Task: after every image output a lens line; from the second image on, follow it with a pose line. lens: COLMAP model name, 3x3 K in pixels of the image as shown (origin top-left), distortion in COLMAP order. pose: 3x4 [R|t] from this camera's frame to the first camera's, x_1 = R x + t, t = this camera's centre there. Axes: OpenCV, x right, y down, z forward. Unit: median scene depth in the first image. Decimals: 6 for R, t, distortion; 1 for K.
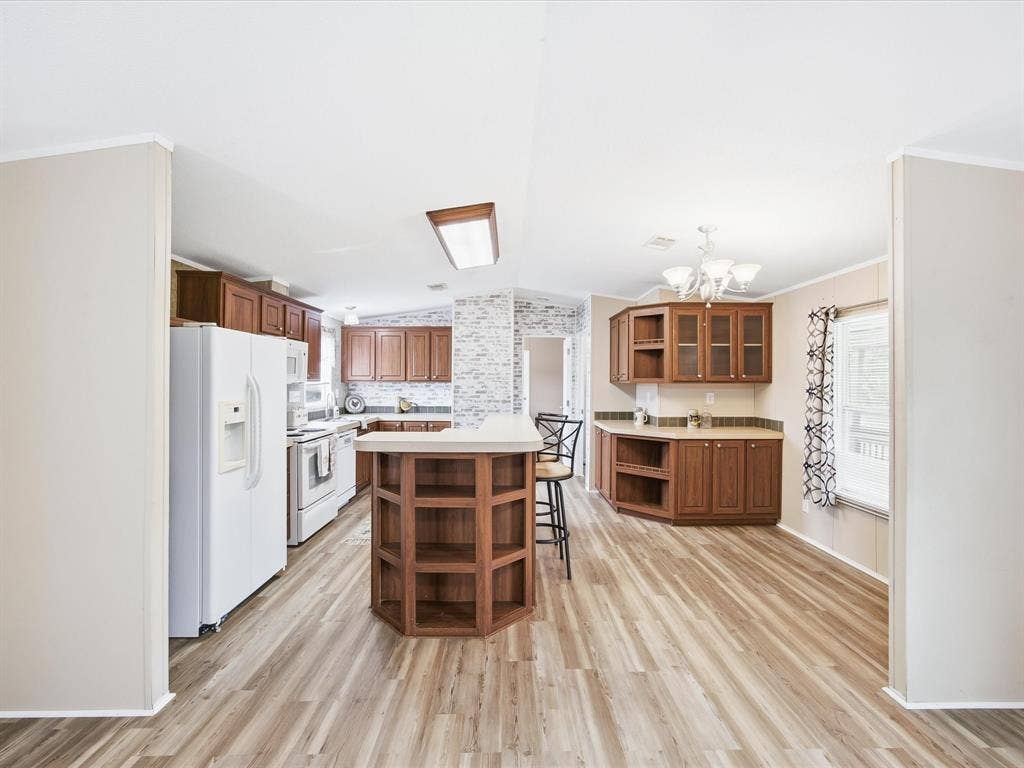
lens RADIAL K [[461.8, 0, 510.0], [0, 461.8, 382.8], [0, 0, 1]] dist [-0.036643, 0.018066]
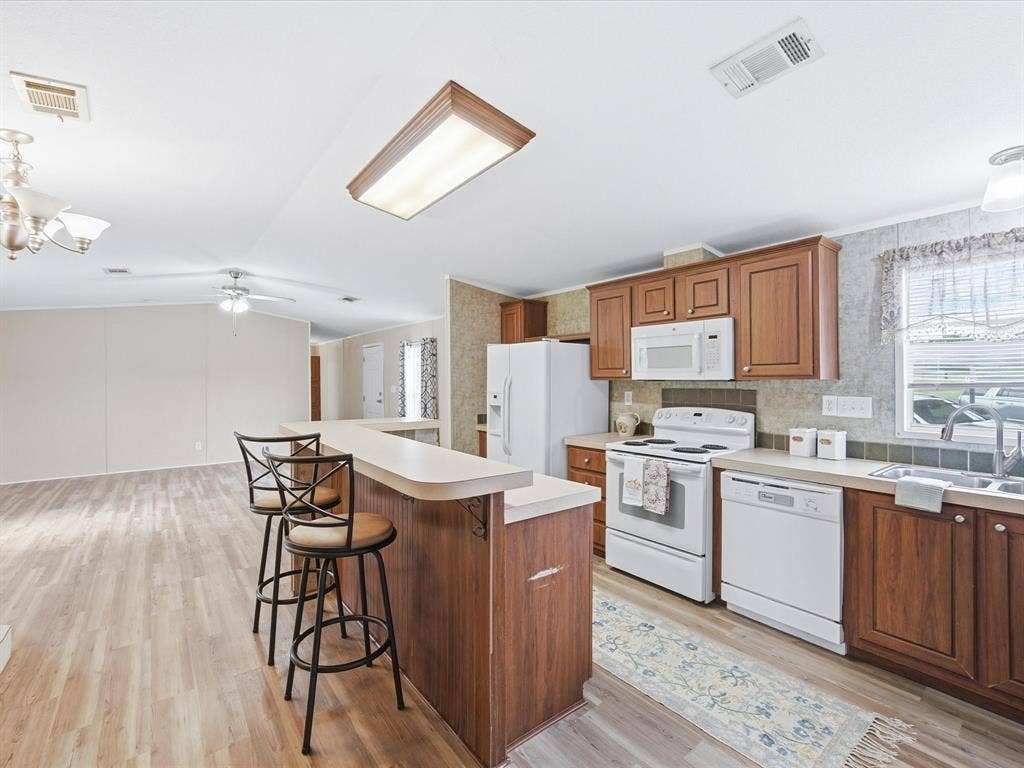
lens RADIAL K [[461.8, 0, 510.0], [0, 461.8, 382.8], [0, 0, 1]] dist [-0.036643, 0.018066]
pose [[-0.795342, -0.000718, -0.606161, 0.135748], [-0.004608, 0.999978, 0.004863, 0.001280], [0.606144, 0.006661, -0.795327, 1.003263]]
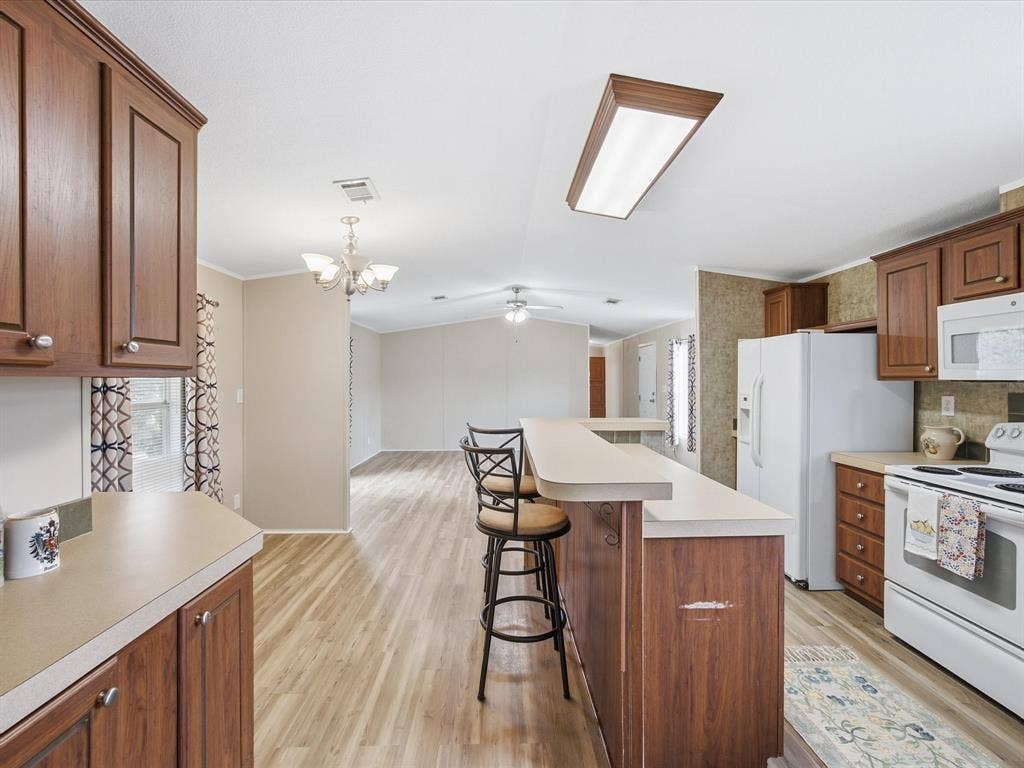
lens RADIAL K [[461.8, 0, 510.0], [0, 461.8, 382.8], [0, 0, 1]] dist [-0.036643, 0.018066]
pose [[-0.999813, -0.003240, -0.019057, 0.052933], [-0.003428, 0.999946, 0.009834, -0.000732], [0.019025, 0.009898, -0.999770, 1.032886]]
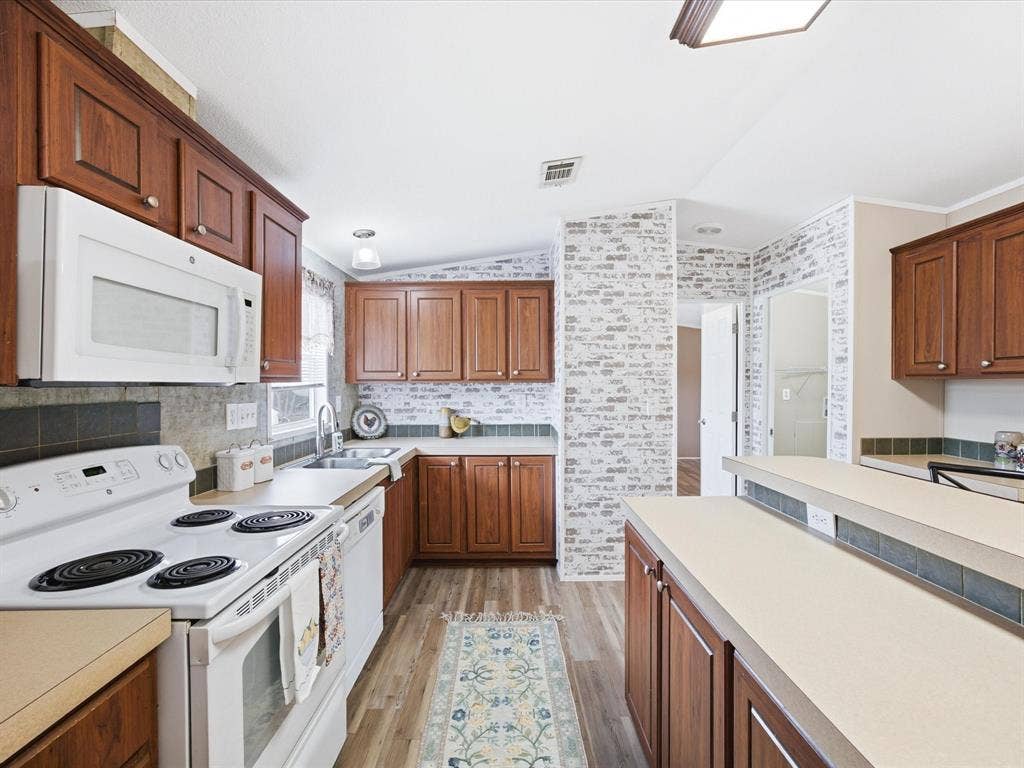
lens RADIAL K [[461.8, 0, 510.0], [0, 461.8, 382.8], [0, 0, 1]] dist [-0.036643, 0.018066]
pose [[0.999960, -0.007920, 0.004202, -0.184700], [0.007937, 0.999960, -0.004148, 0.002144], [-0.004169, 0.004181, 0.999983, 0.481369]]
